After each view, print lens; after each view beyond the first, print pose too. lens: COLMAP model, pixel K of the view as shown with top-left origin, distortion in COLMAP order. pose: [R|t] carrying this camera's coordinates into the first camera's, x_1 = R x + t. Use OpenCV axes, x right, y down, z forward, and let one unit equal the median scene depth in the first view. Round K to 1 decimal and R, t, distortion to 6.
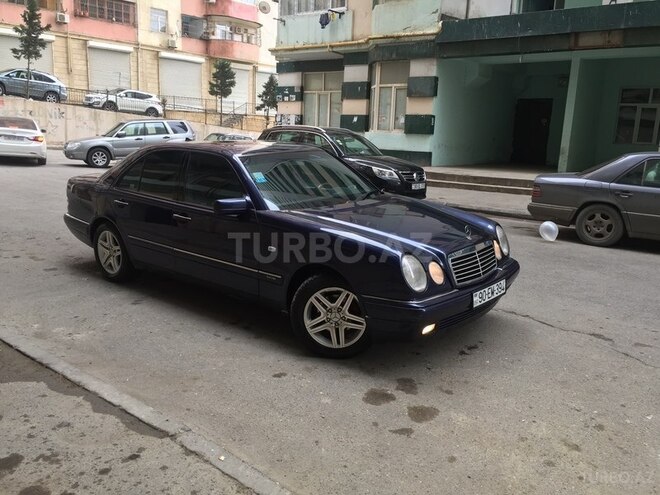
lens RADIAL K [[561.3, 0, 329.5], [0, 561.3, 244.1], [0, 0, 1]] dist [0.092847, -0.130072]
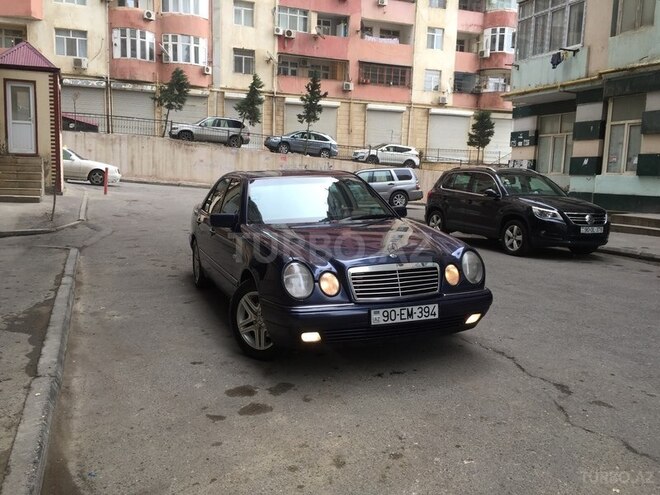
lens RADIAL K [[561.3, 0, 329.5], [0, 561.3, 244.1], [0, 0, 1]] dist [0.092847, -0.130072]
pose [[0.875755, 0.045310, -0.480625, 0.127124], [-0.089213, 0.993628, -0.068885, 0.009345], [0.474441, 0.103204, 0.874217, 0.020561]]
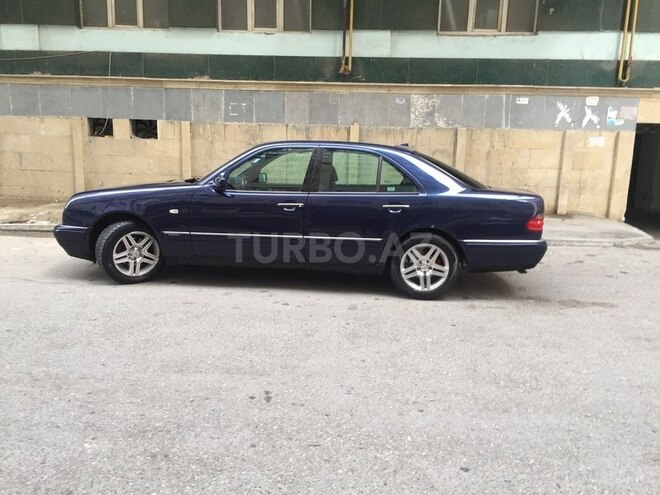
lens RADIAL K [[561.3, 0, 329.5], [0, 561.3, 244.1], [0, 0, 1]] dist [0.092847, -0.130072]
pose [[-0.815652, 0.052702, -0.576137, 0.129357], [-0.168370, 0.931114, 0.323539, -0.096207], [0.553501, 0.360899, -0.750592, 0.519878]]
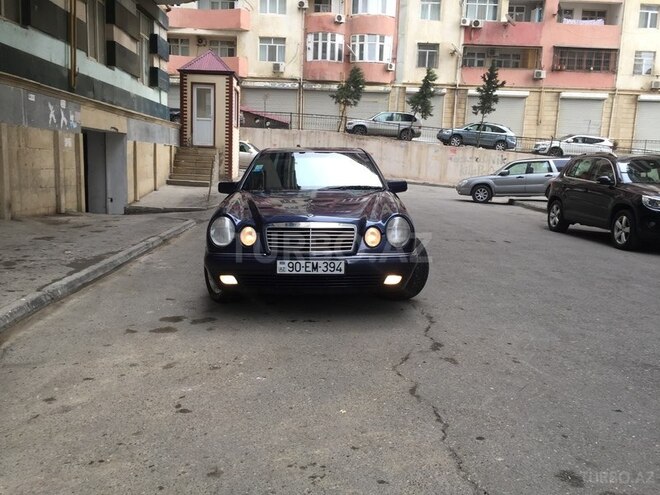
lens RADIAL K [[561.3, 0, 329.5], [0, 561.3, 244.1], [0, 0, 1]] dist [0.092847, -0.130072]
pose [[0.652083, 0.090493, -0.752728, 0.223245], [-0.159191, 0.987060, -0.019241, 0.011942], [0.741246, 0.132374, 0.658051, 0.067686]]
